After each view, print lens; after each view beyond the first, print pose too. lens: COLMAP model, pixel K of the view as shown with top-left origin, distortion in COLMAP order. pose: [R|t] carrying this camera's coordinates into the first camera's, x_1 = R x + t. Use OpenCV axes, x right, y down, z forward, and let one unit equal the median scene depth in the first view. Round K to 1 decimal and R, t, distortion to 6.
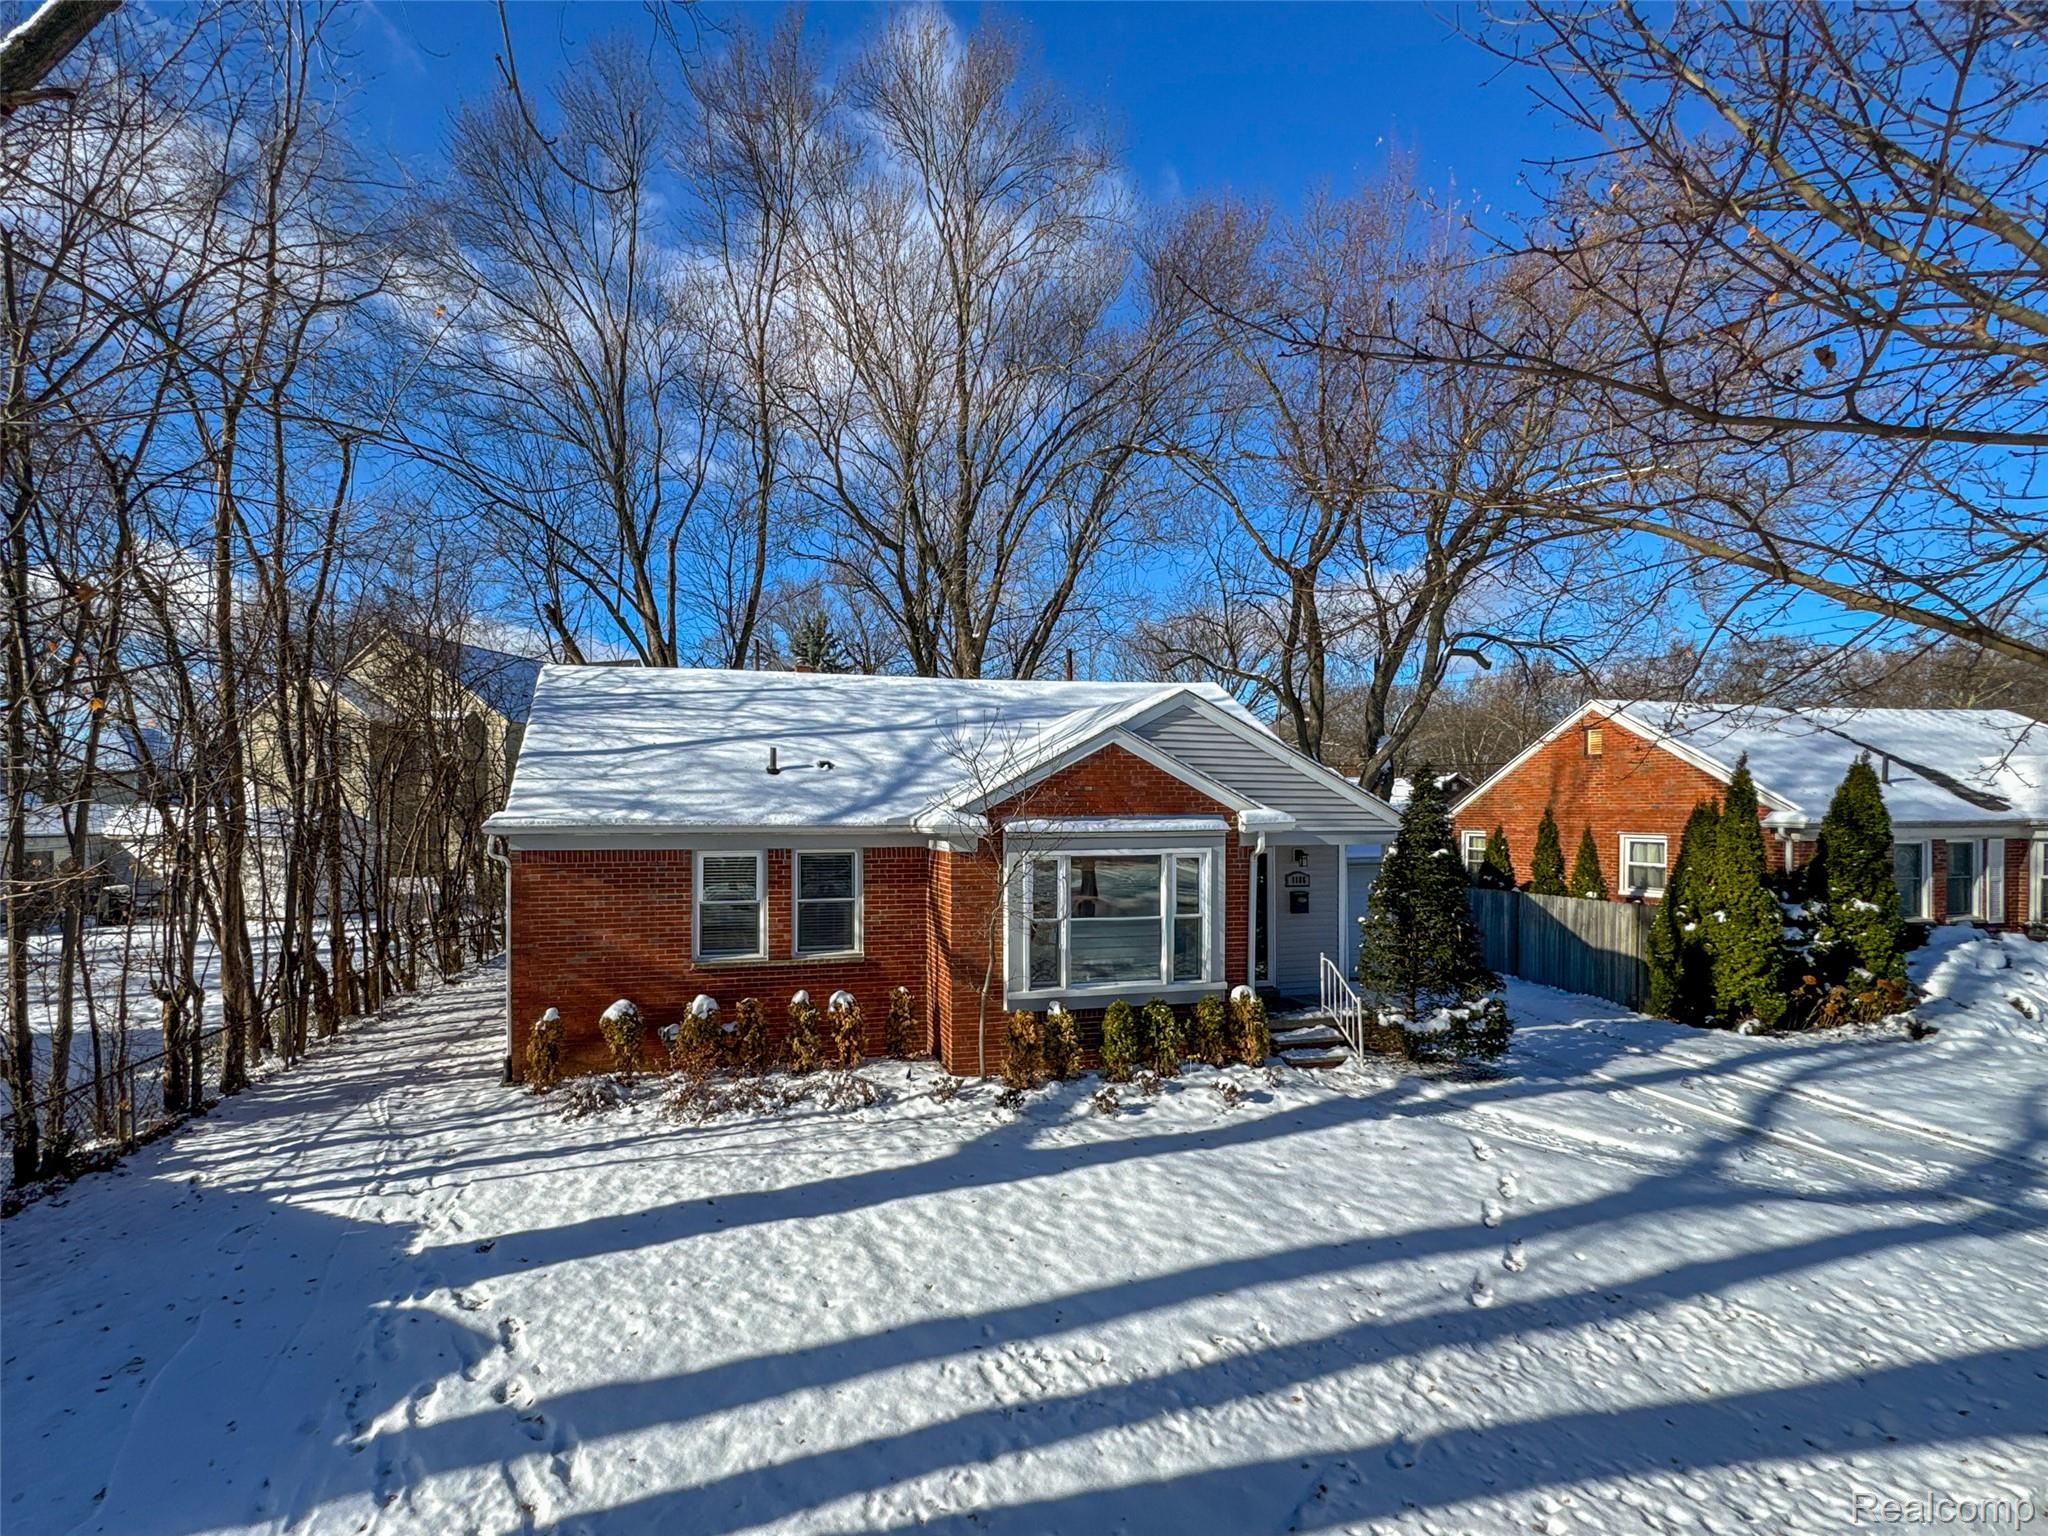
lens RADIAL K [[820.5, 0, 839.3], [0, 820.5, 826.3], [0, 0, 1]] dist [0.003901, -0.002715]
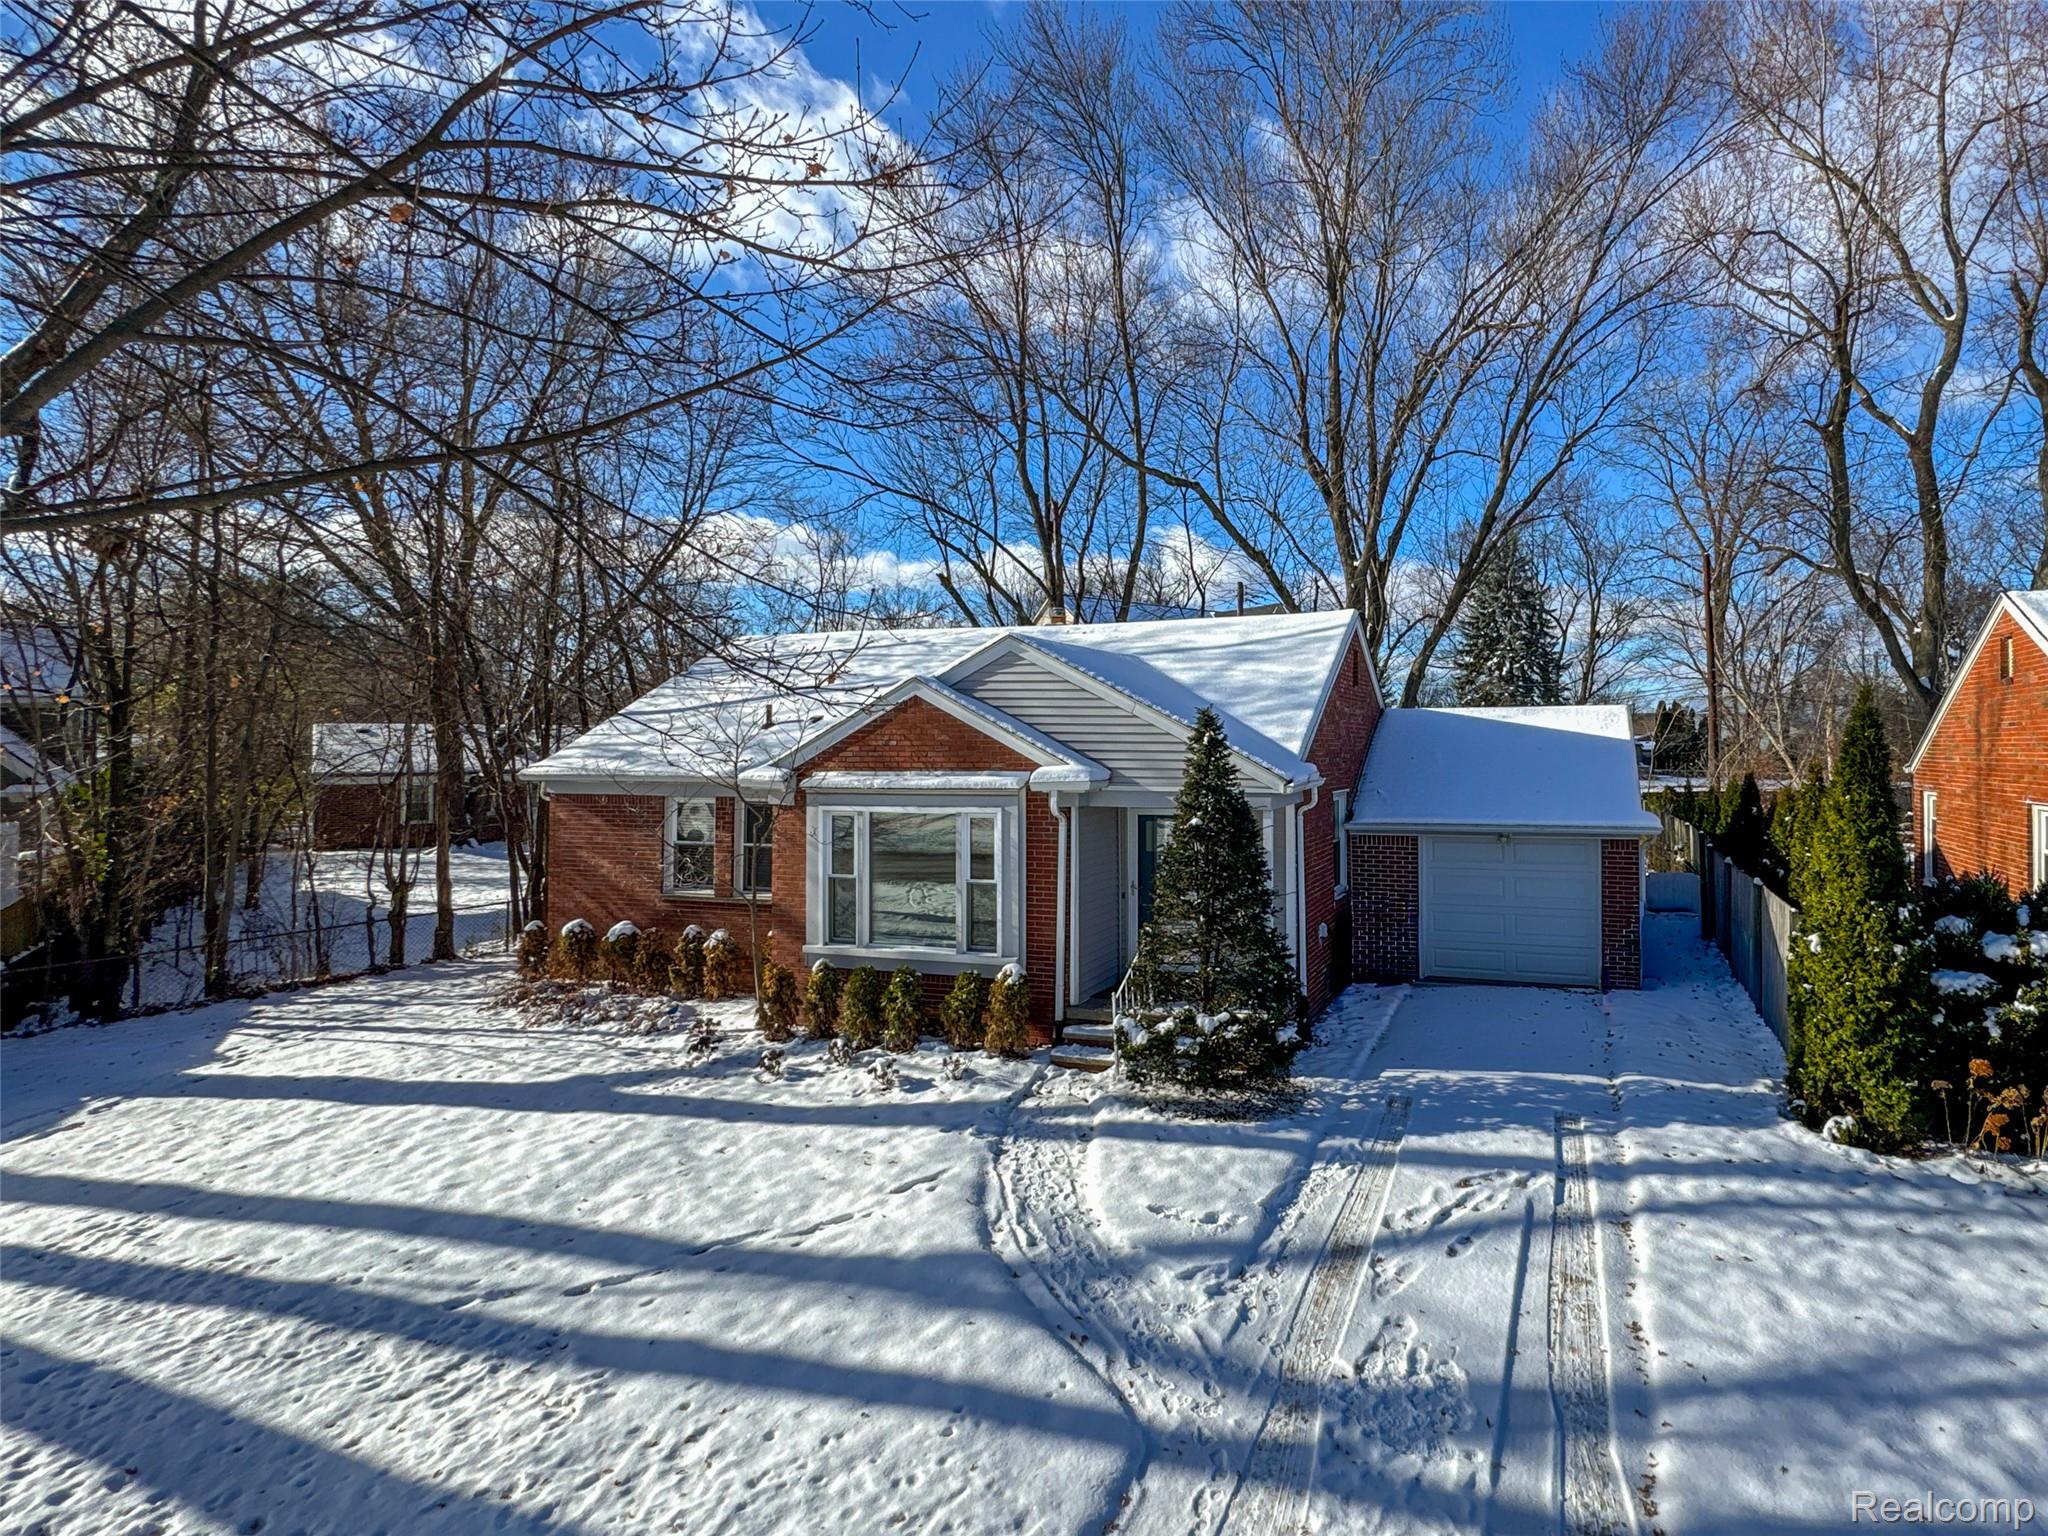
lens RADIAL K [[825.3, 0, 1161.5], [0, 825.3, 766.1], [0, 0, 1]] dist [-0.000844, -0.000524]
pose [[0.905104, 0.004294, -0.425168, 1.015485], [-0.004788, 0.999989, -0.000092, -0.020843], [0.425163, 0.002119, 0.905114, 0.259125]]
